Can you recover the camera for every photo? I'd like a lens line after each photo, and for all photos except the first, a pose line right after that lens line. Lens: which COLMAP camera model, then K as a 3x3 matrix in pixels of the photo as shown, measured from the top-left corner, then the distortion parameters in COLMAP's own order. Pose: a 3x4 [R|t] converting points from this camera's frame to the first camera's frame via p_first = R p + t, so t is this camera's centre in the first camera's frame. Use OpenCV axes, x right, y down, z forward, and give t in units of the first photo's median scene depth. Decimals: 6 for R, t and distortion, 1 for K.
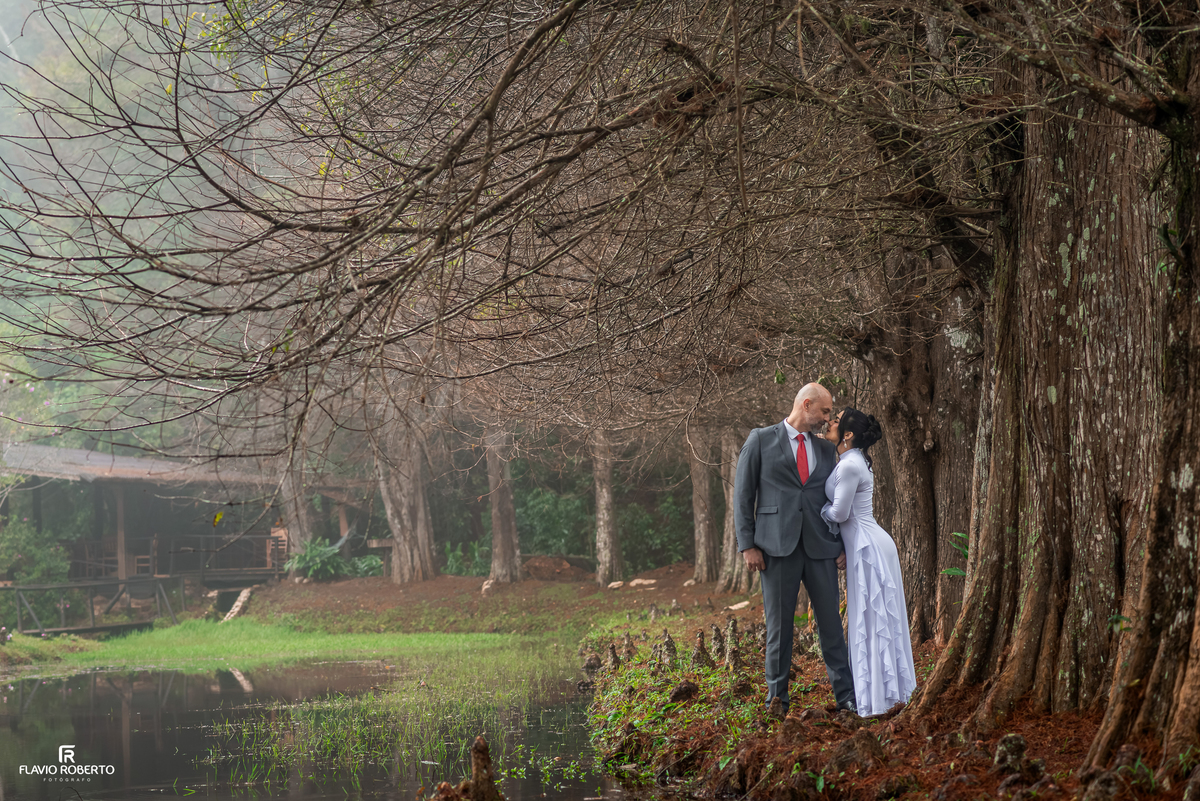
lens RADIAL K [[2939.8, 0, 592.1], [0, 2939.8, 402.5], [0, 0, 1]] dist [0.199741, 0.000000]
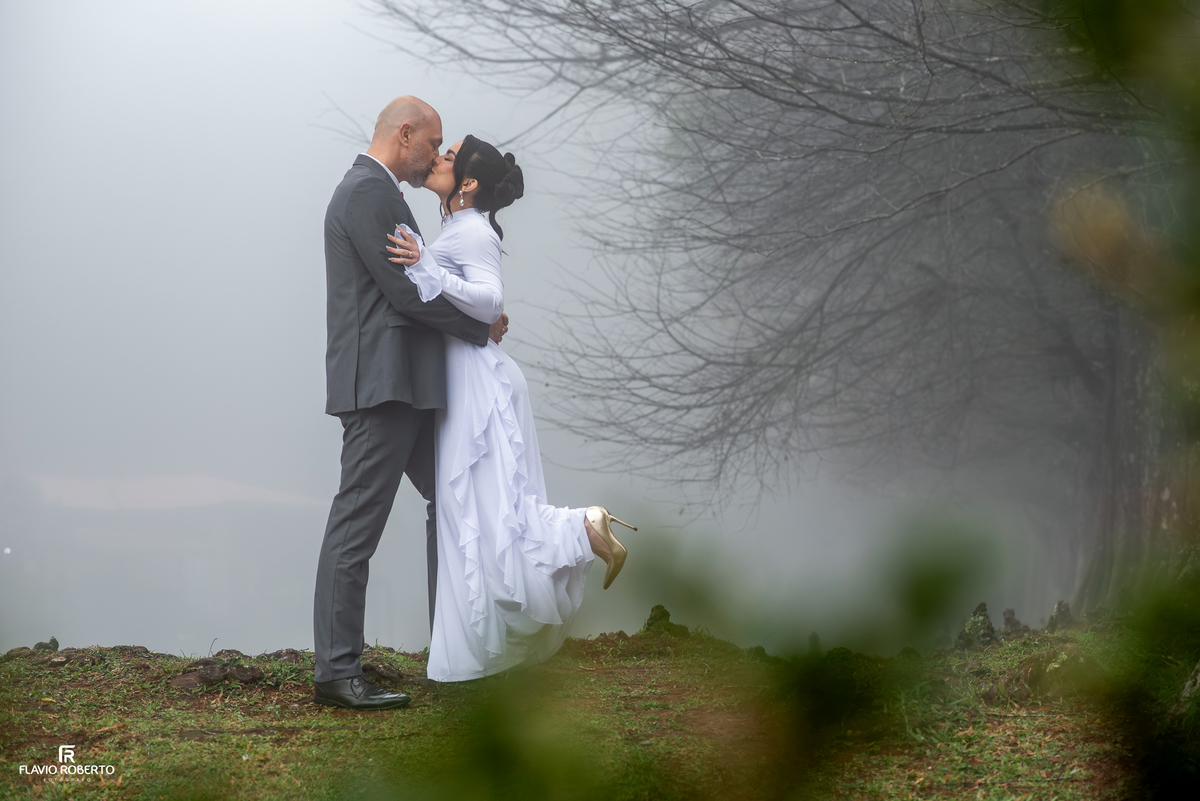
lens RADIAL K [[2939.8, 0, 594.1], [0, 2939.8, 396.7], [0, 0, 1]] dist [0.199741, 0.000000]
pose [[0.992434, 0.009443, -0.122413, 0.050959], [-0.014145, 0.999193, -0.037603, 0.033698], [0.121959, 0.039050, 0.991767, -0.875028]]
